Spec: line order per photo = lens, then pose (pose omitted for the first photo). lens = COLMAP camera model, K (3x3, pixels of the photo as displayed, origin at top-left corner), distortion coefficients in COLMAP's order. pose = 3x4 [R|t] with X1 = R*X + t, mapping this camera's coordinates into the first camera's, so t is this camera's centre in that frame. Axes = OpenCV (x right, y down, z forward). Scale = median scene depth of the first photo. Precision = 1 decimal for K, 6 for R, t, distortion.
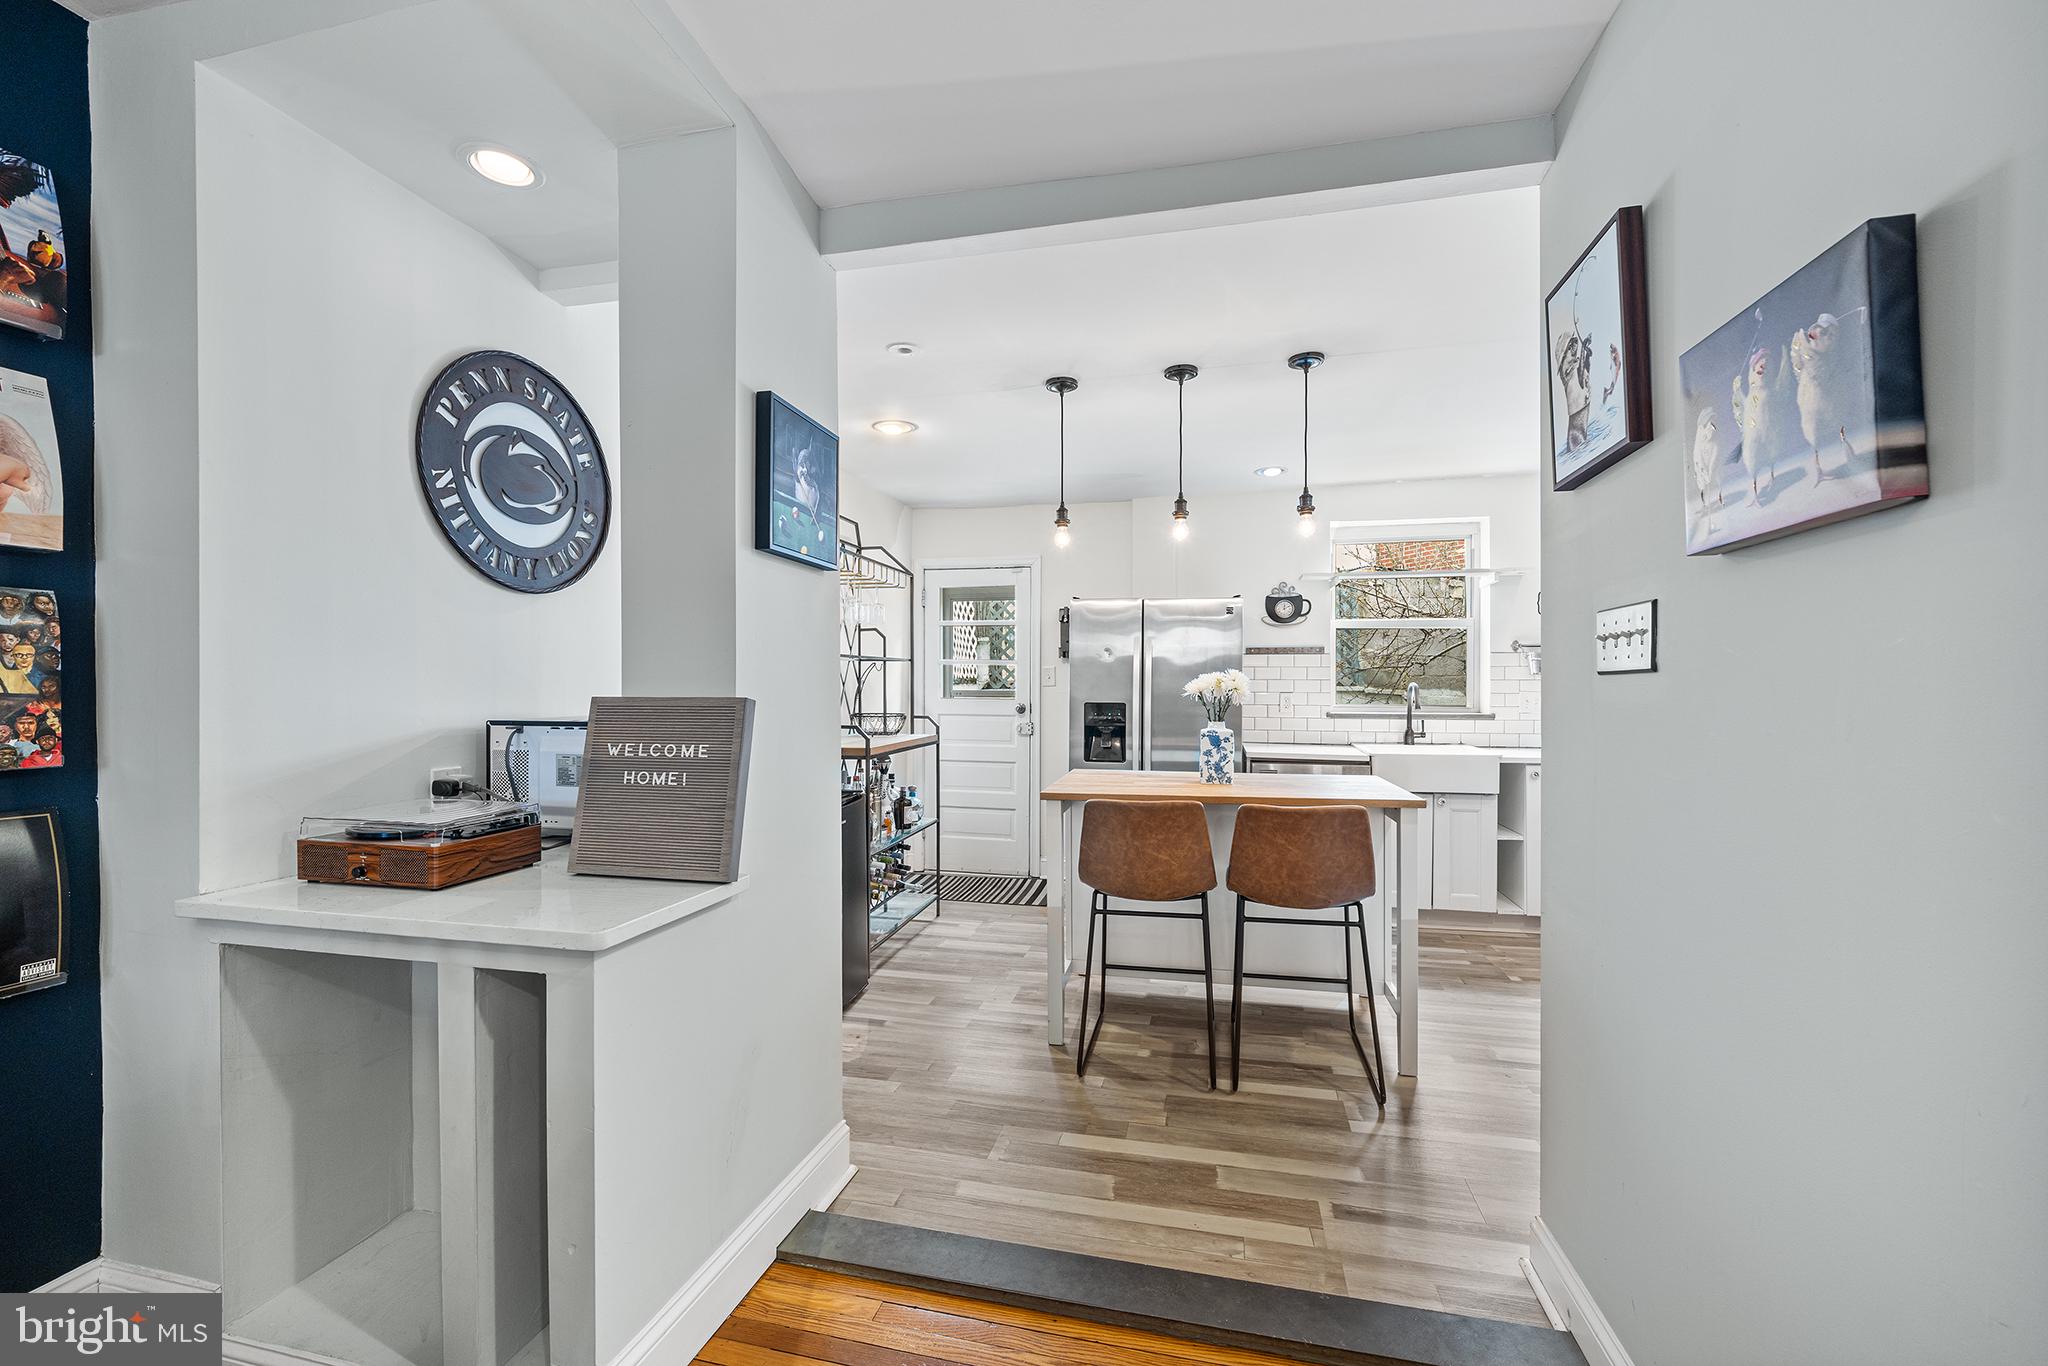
lens RADIAL K [[843.9, 0, 1022.6], [0, 843.9, 690.2], [0, 0, 1]] dist [-0.000872, 0.000054]
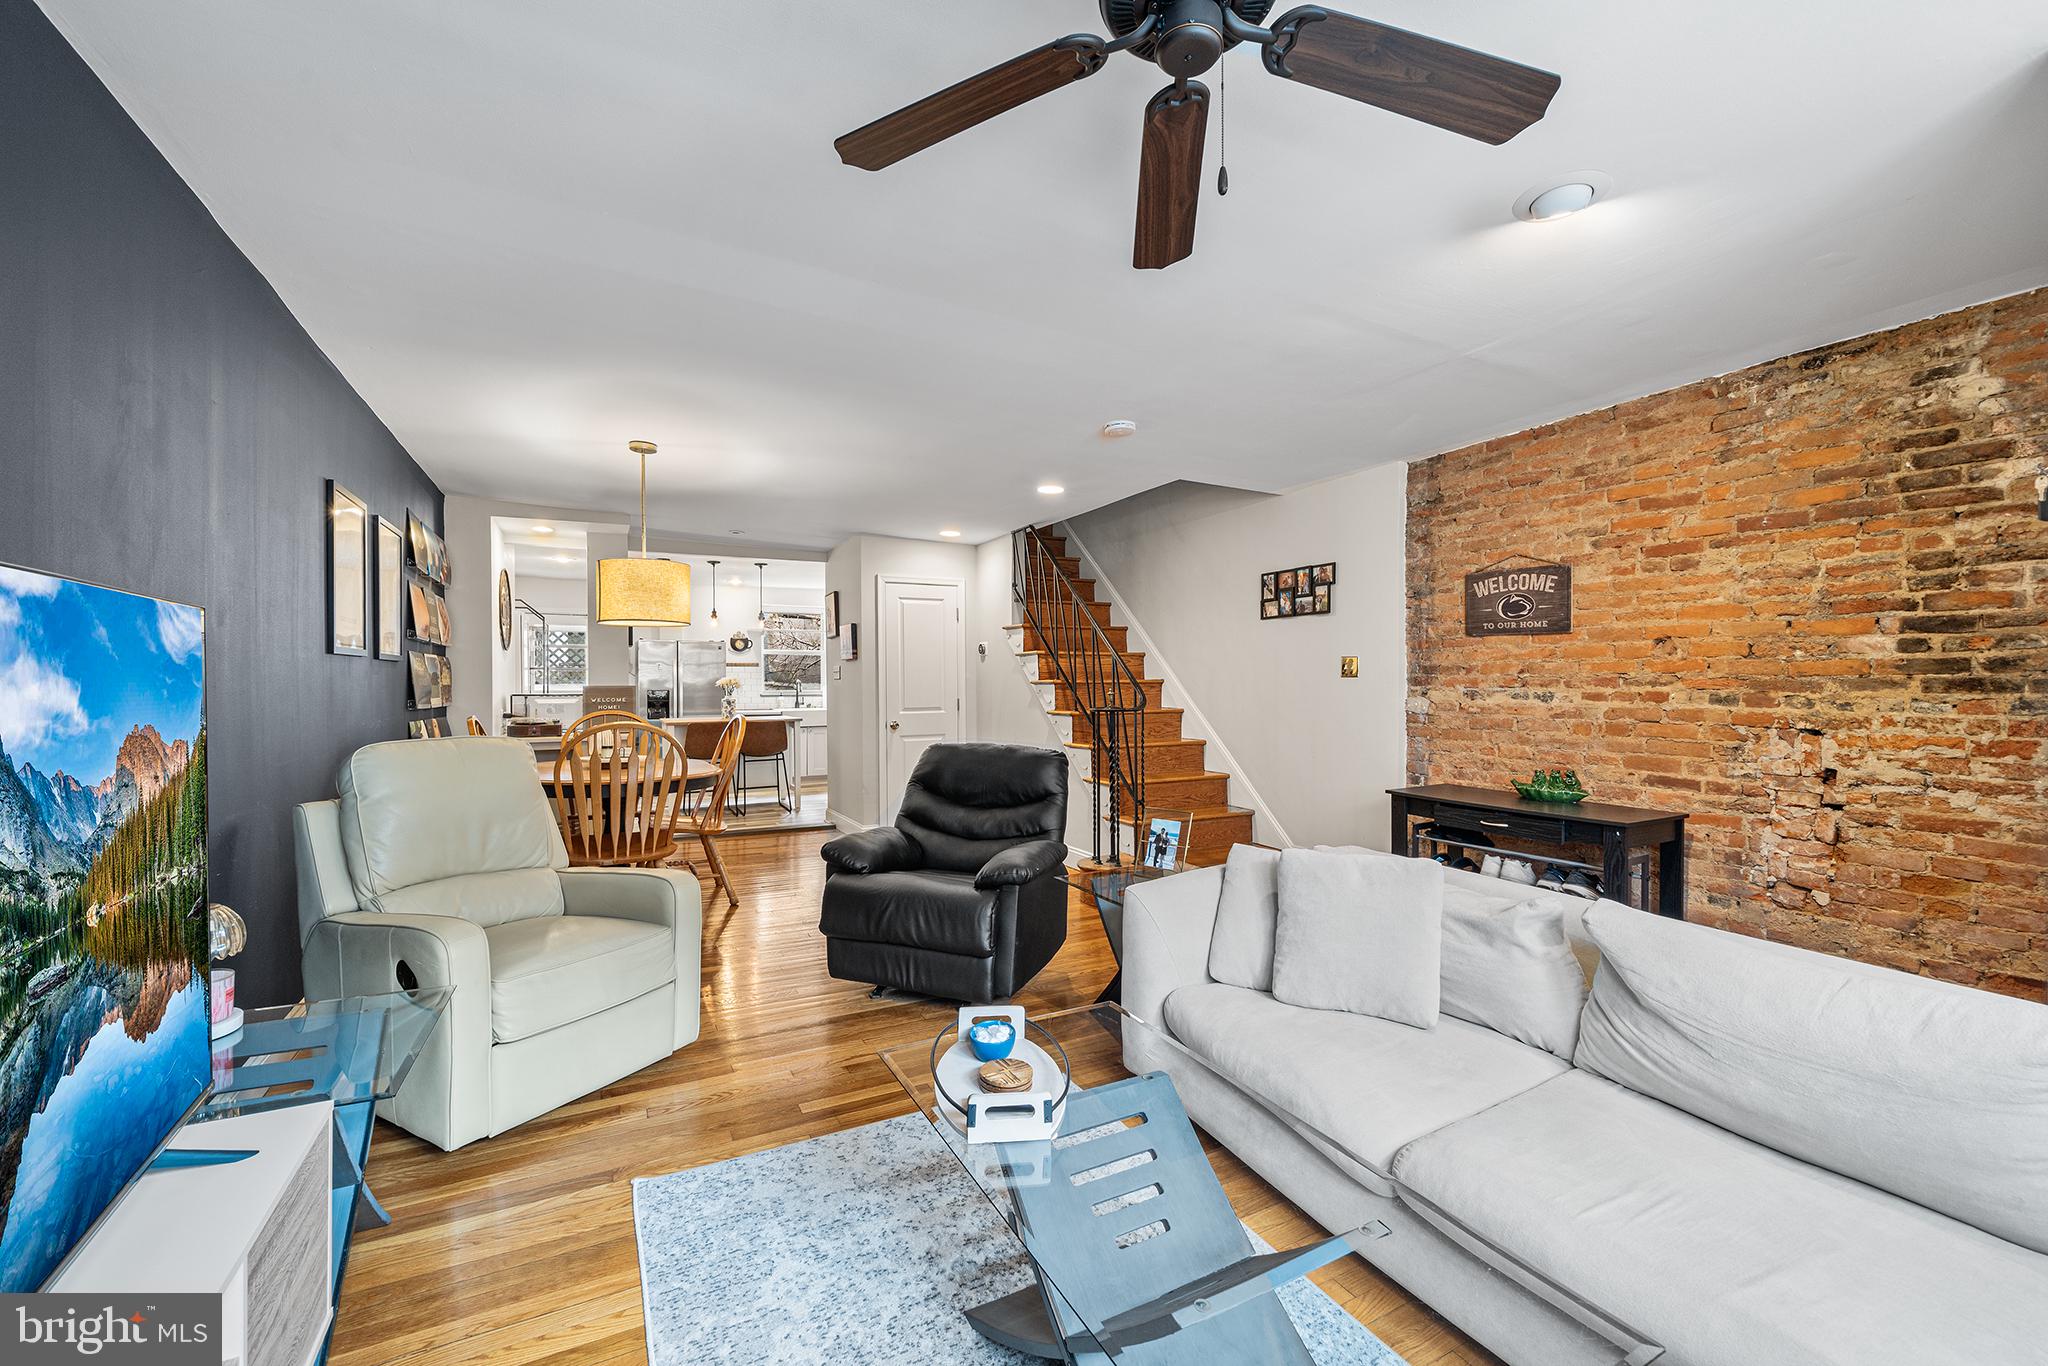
lens RADIAL K [[804.0, 0, 1016.8], [0, 804.0, 670.6], [0, 0, 1]] dist [-0.001342, -0.000222]
pose [[0.765372, 0.006637, 0.643554, -0.901006], [0.005380, 0.999846, -0.016711, 0.007734], [-0.643565, 0.016252, 0.765219, -1.938895]]
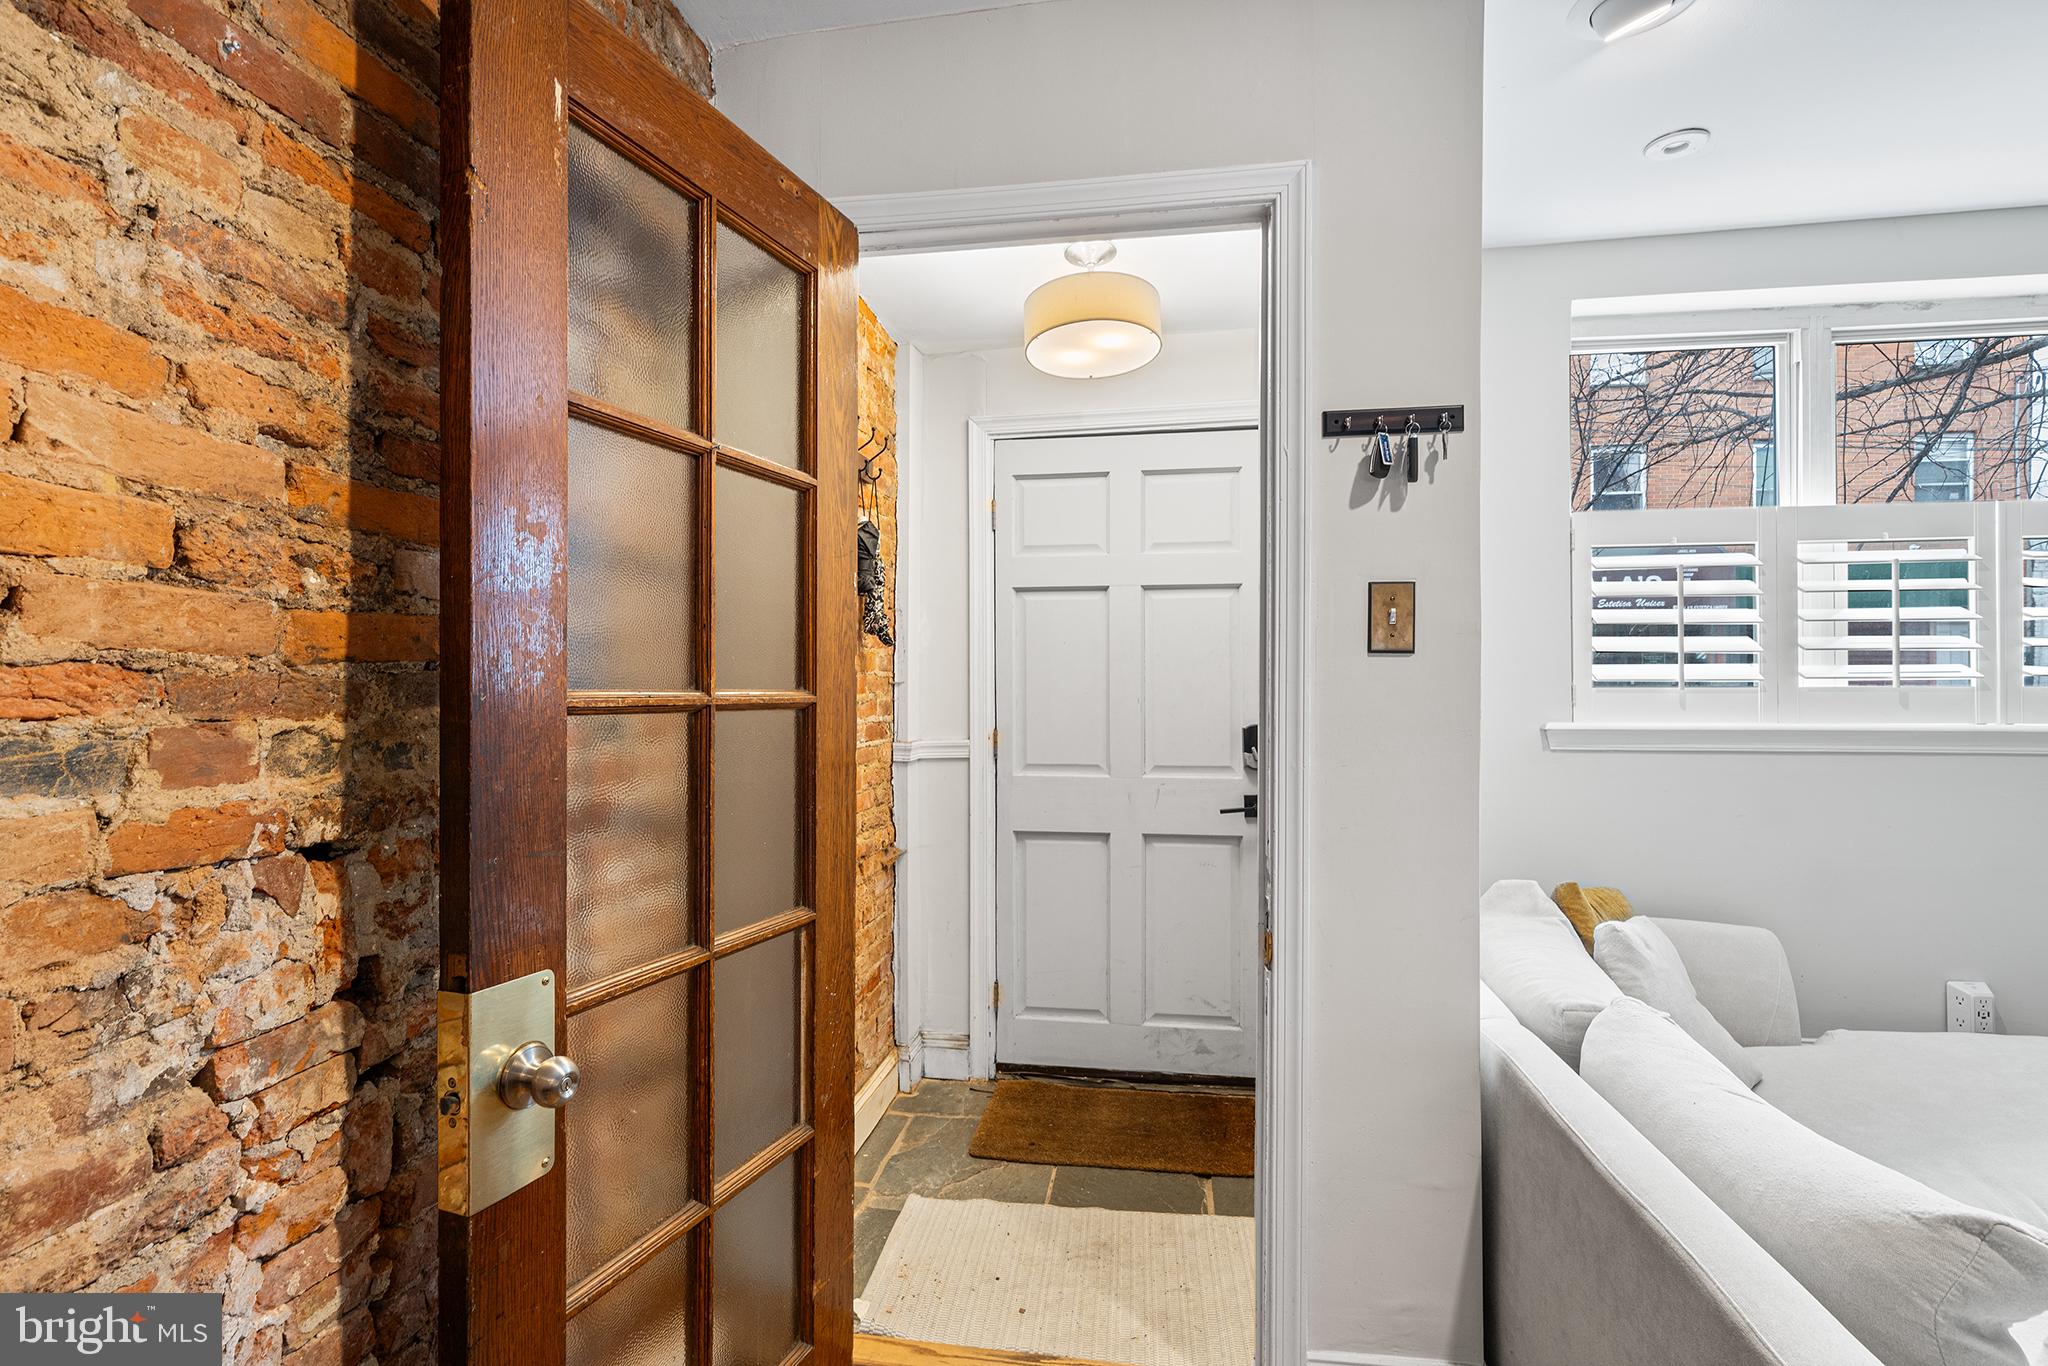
lens RADIAL K [[993.6, 0, 1024.0], [0, 993.6, 683.0], [0, 0, 1]] dist [0.000751, 0.000036]
pose [[-0.997054, 0.003343, -0.076631, 0.407553], [0.002638, 0.999953, 0.009287, 0.008416], [0.076659, 0.009058, -0.997016, -1.365487]]
